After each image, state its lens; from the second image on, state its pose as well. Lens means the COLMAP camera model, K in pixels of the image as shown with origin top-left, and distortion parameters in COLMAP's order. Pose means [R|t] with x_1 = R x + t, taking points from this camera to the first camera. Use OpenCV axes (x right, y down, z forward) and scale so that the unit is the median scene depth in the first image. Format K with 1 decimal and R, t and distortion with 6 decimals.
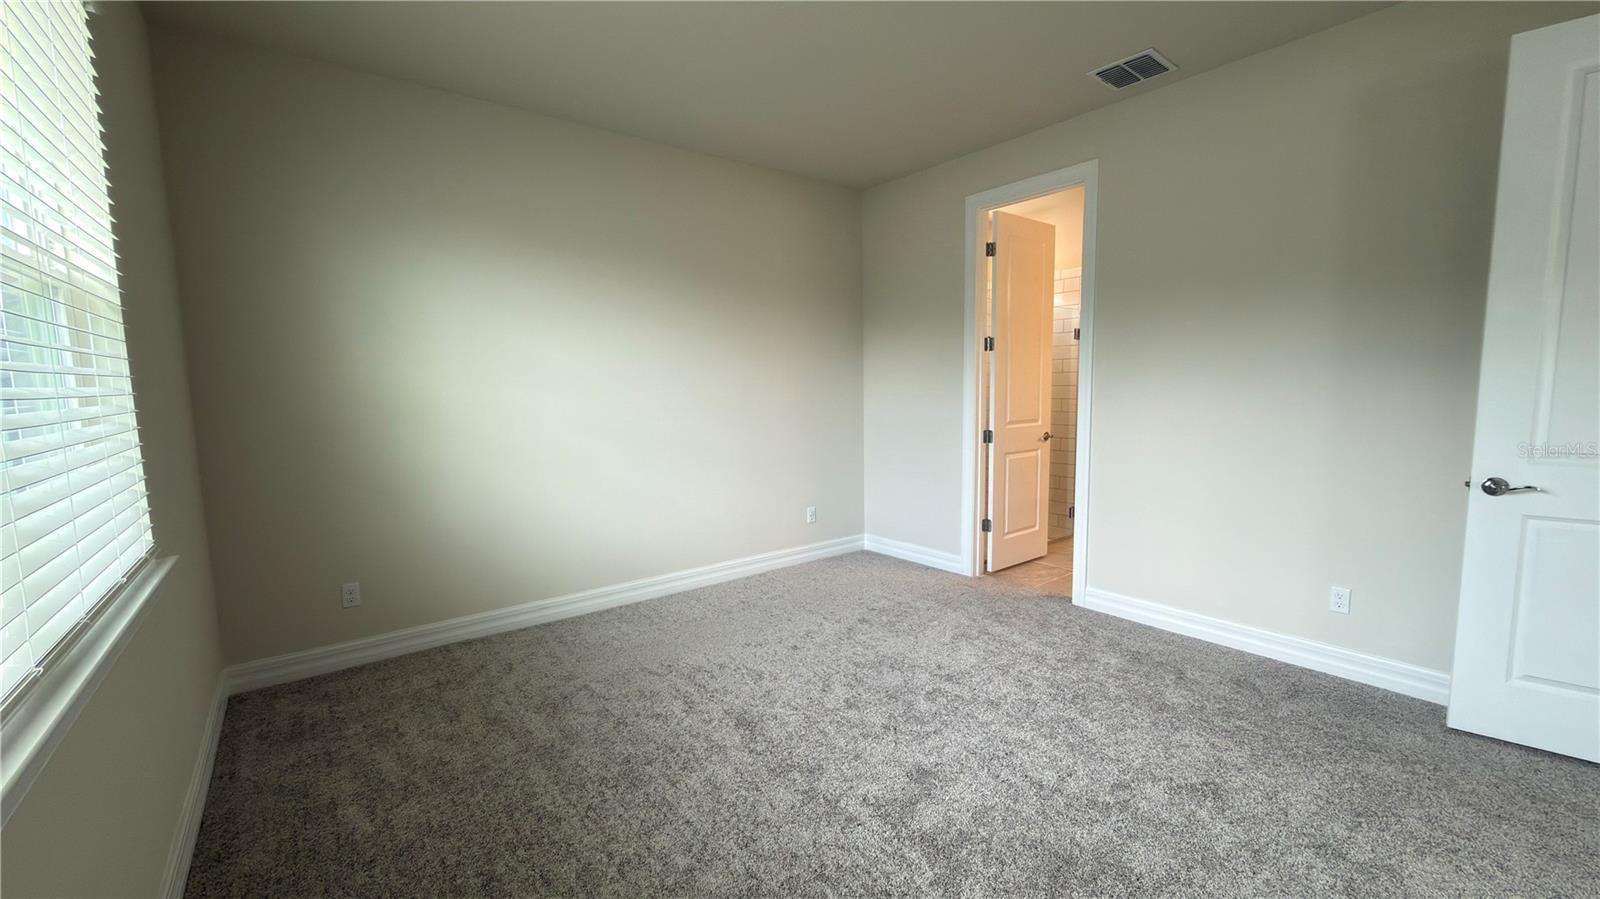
lens RADIAL K [[638.1, 0, 802.9], [0, 638.1, 452.3], [0, 0, 1]] dist [-0.002480, -0.000080]
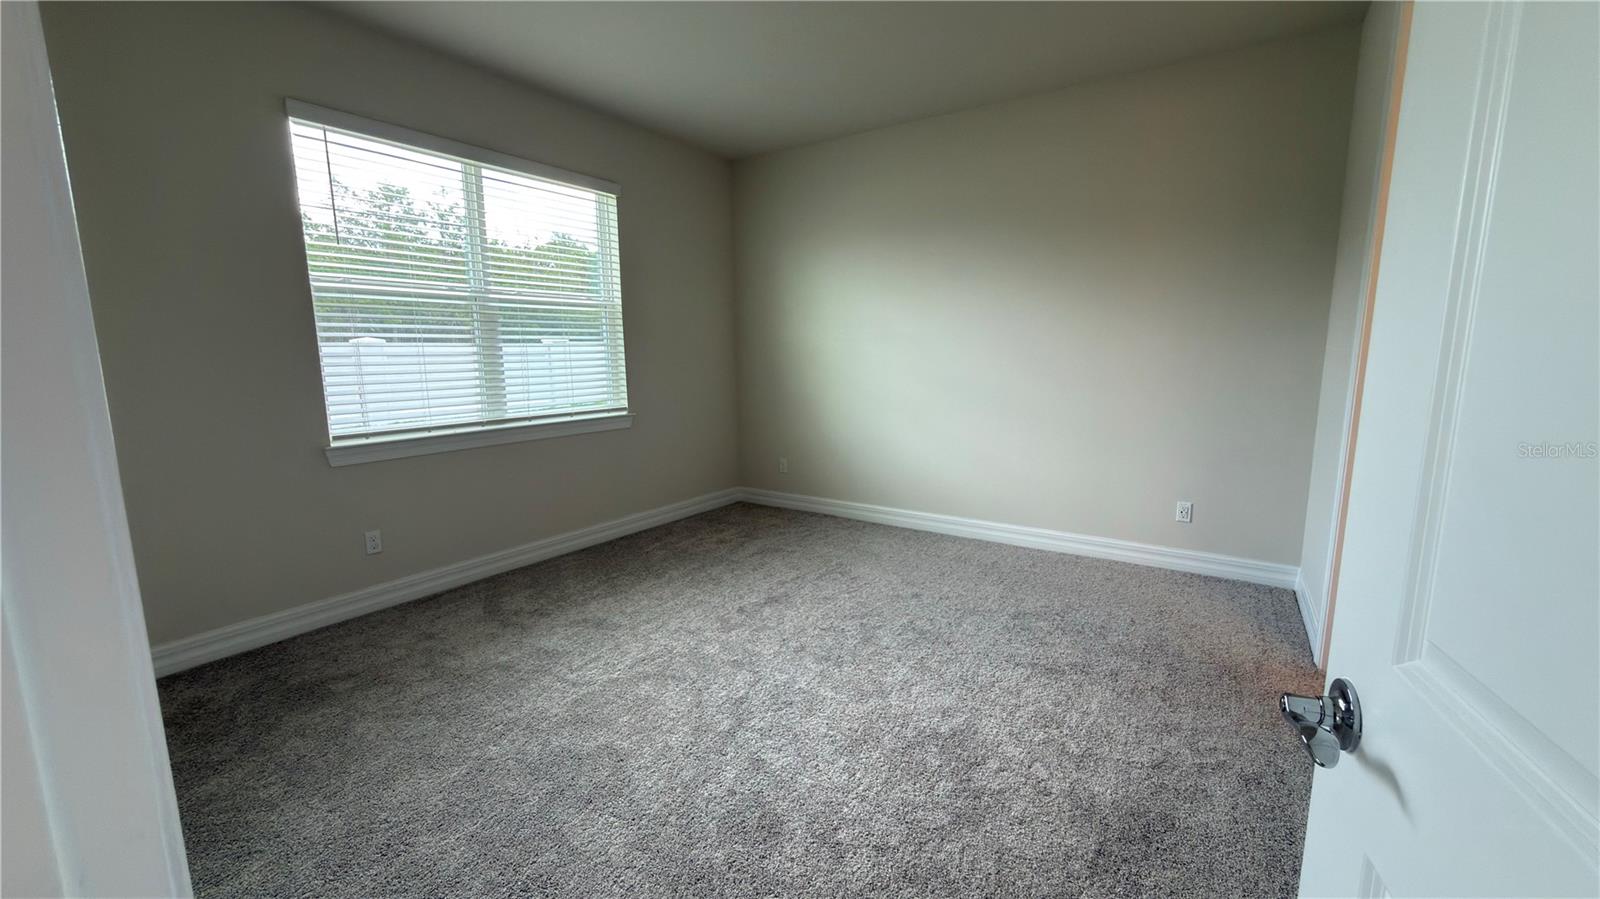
lens RADIAL K [[638.1, 0, 802.9], [0, 638.1, 452.3], [0, 0, 1]] dist [-0.002480, -0.000080]
pose [[0.309670, 0.158603, -0.937523, 0.741599], [-0.099992, 0.985955, 0.133768, -0.036228], [0.945572, 0.052321, 0.321180, 0.414639]]
